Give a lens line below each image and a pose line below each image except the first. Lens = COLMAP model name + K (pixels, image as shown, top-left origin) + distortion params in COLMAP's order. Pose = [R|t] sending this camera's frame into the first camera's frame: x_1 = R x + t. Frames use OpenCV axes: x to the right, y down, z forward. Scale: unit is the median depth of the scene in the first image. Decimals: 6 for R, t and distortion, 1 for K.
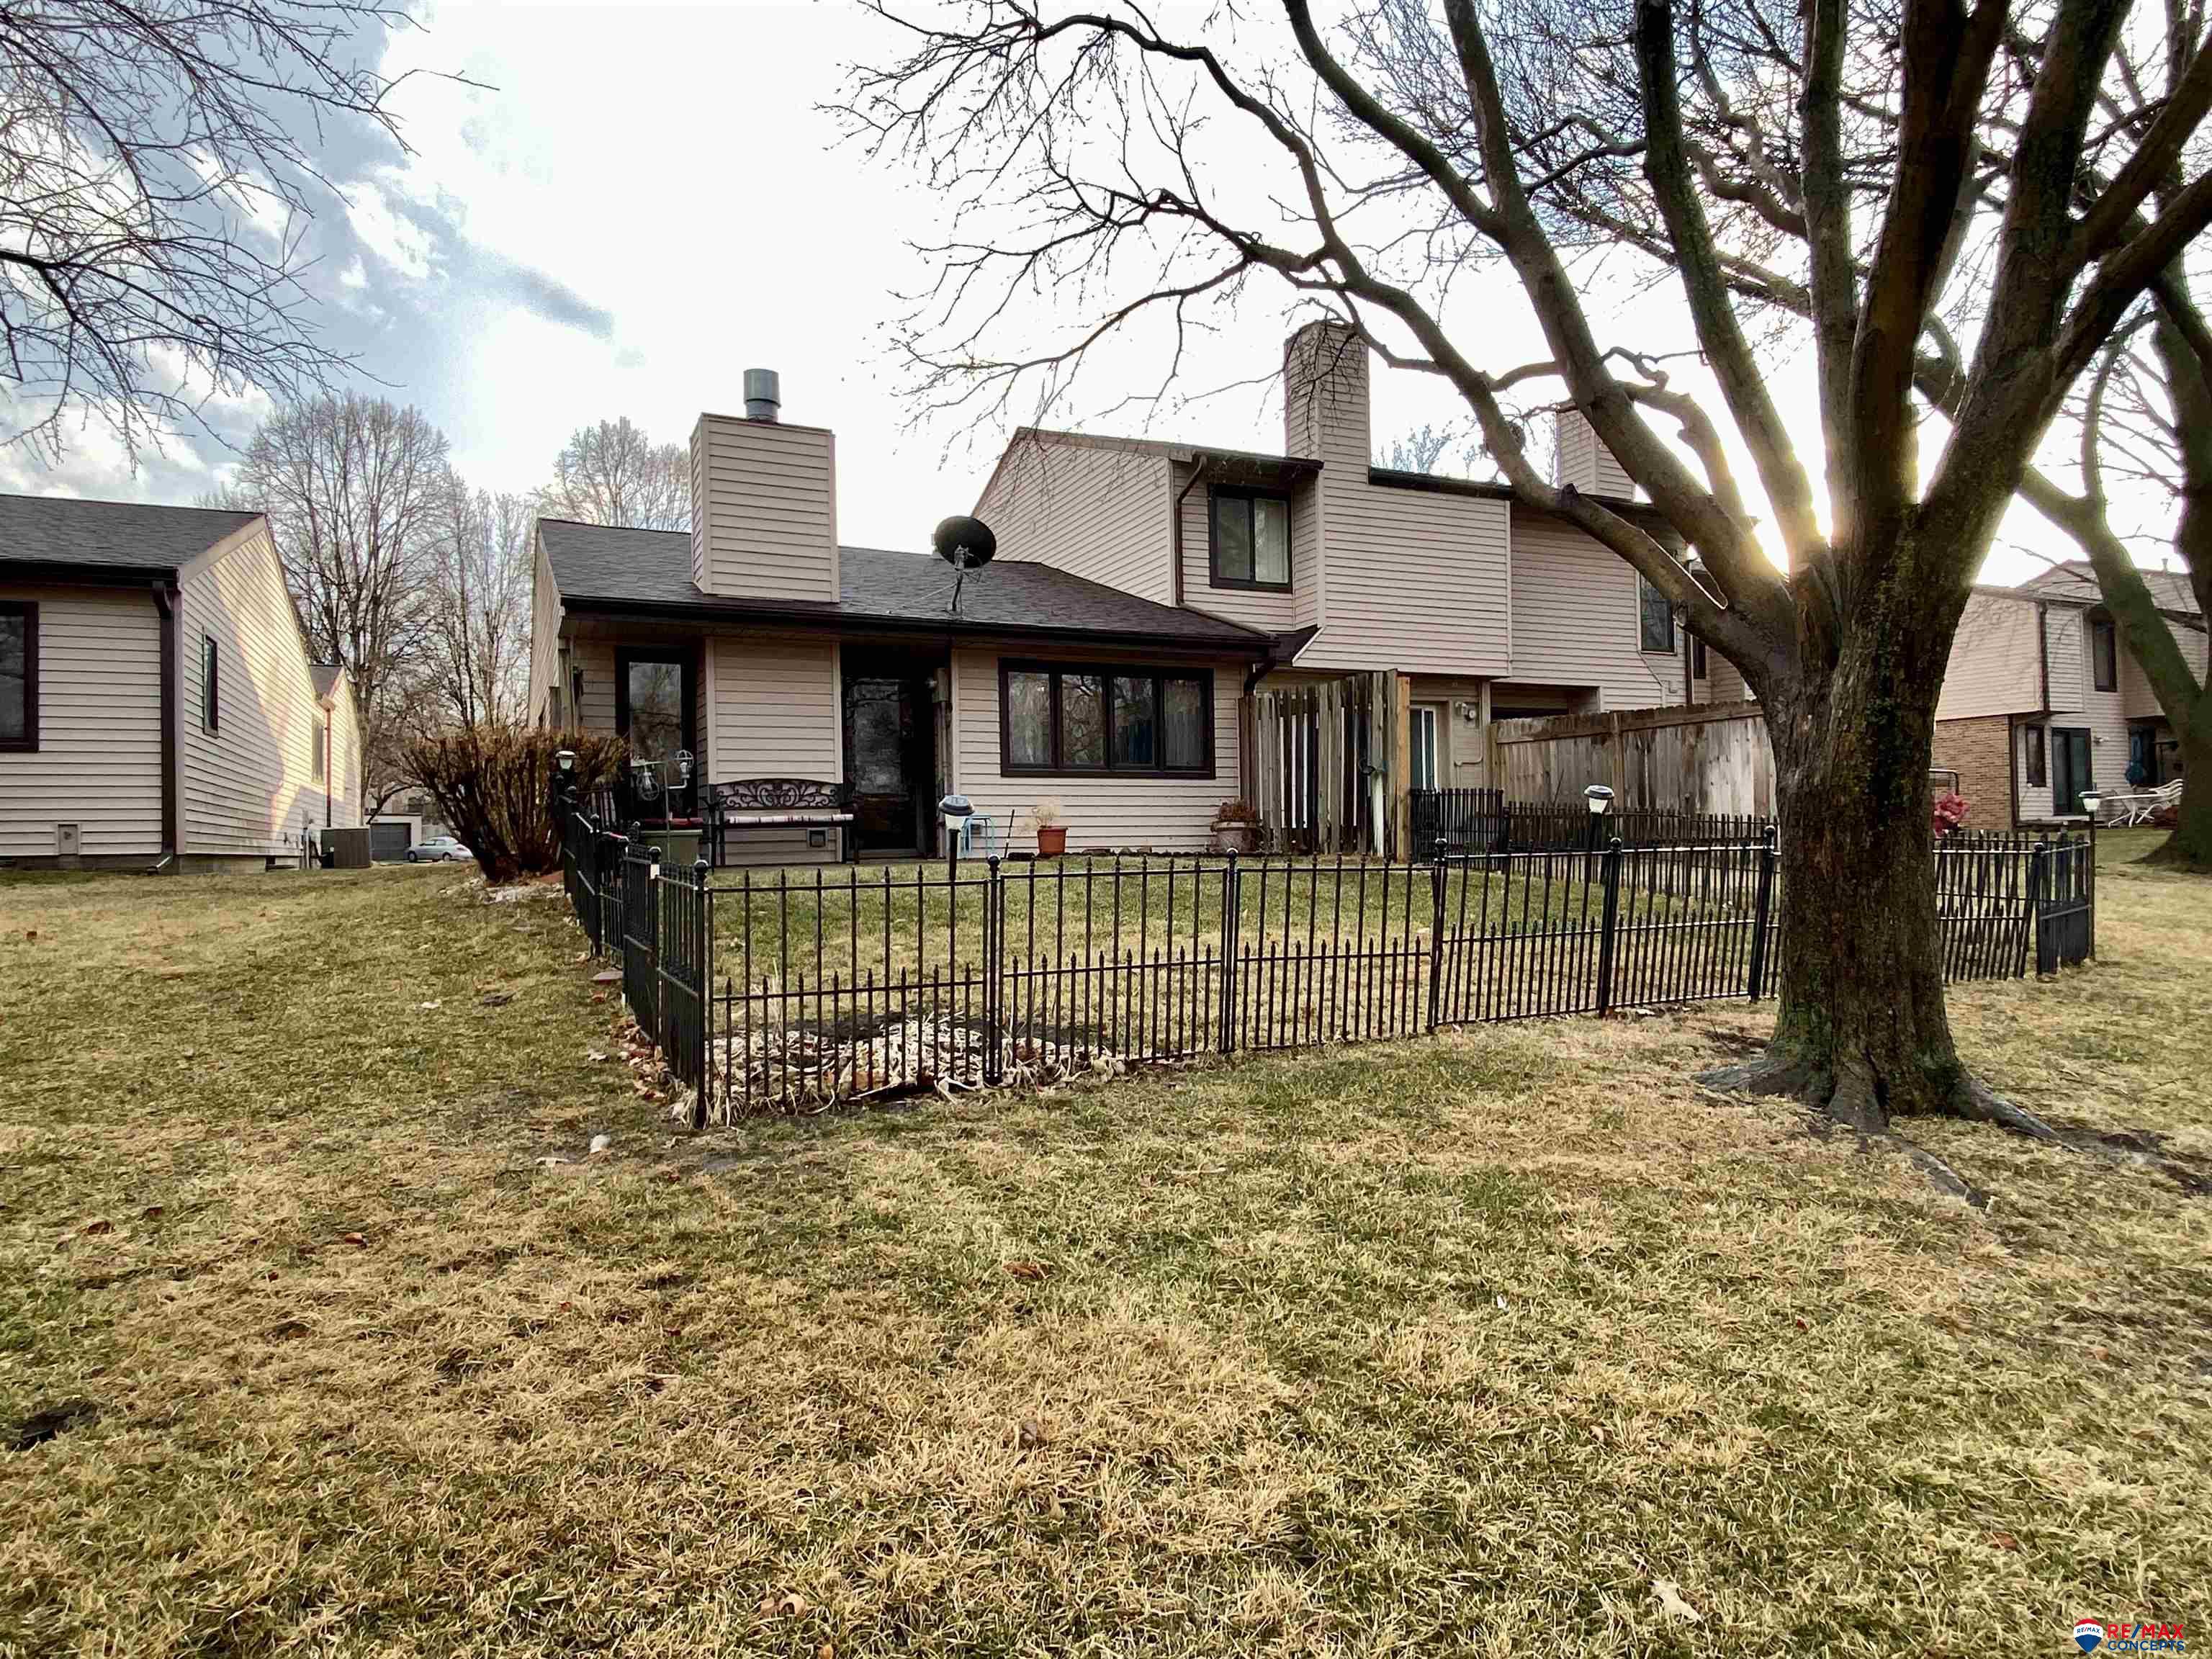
lens RADIAL K [[1331.7, 0, 1106.0], [0, 1331.7, 829.5], [0, 0, 1]] dist [0.075946, -0.088383]
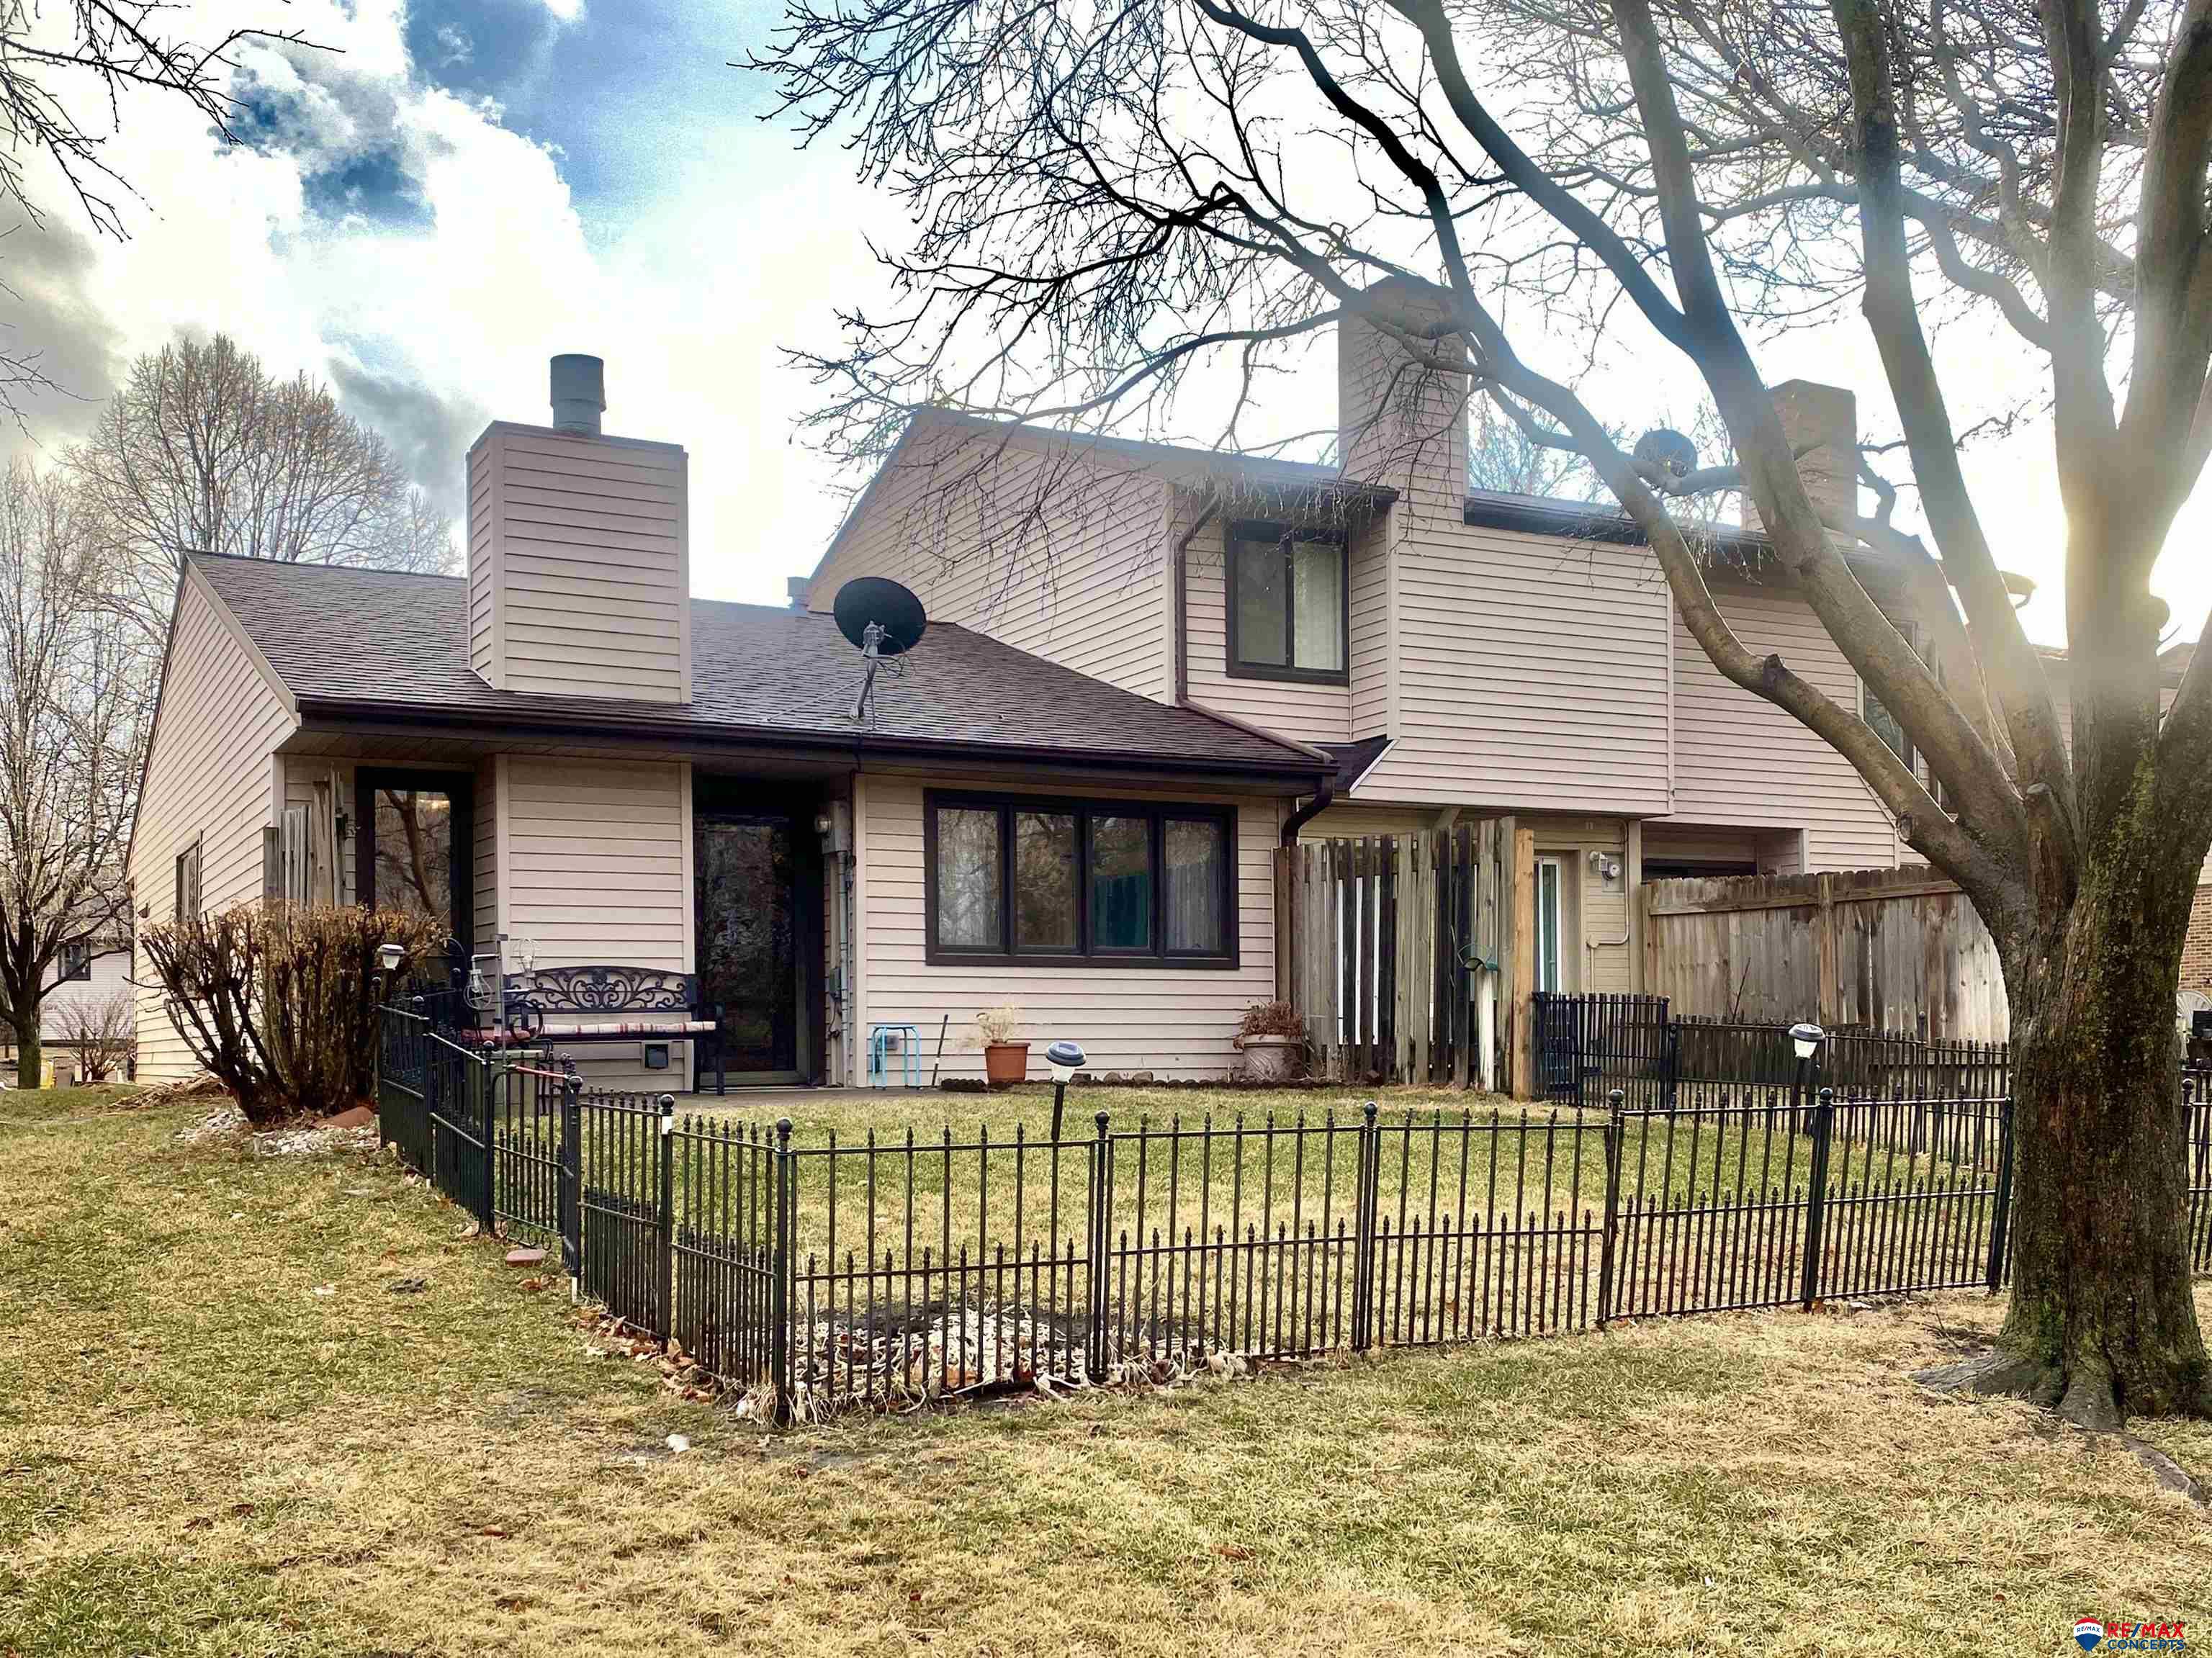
lens RADIAL K [[2241.7, 0, 1105.1], [0, 2241.7, 1008.3], [0, 0, 1]] dist [0.103037, -0.233832]
pose [[0.998490, 0.009910, 0.054025, -0.124495], [-0.009582, 0.999934, -0.006314, -0.028847], [-0.054084, 0.005787, 0.998520, -0.326281]]
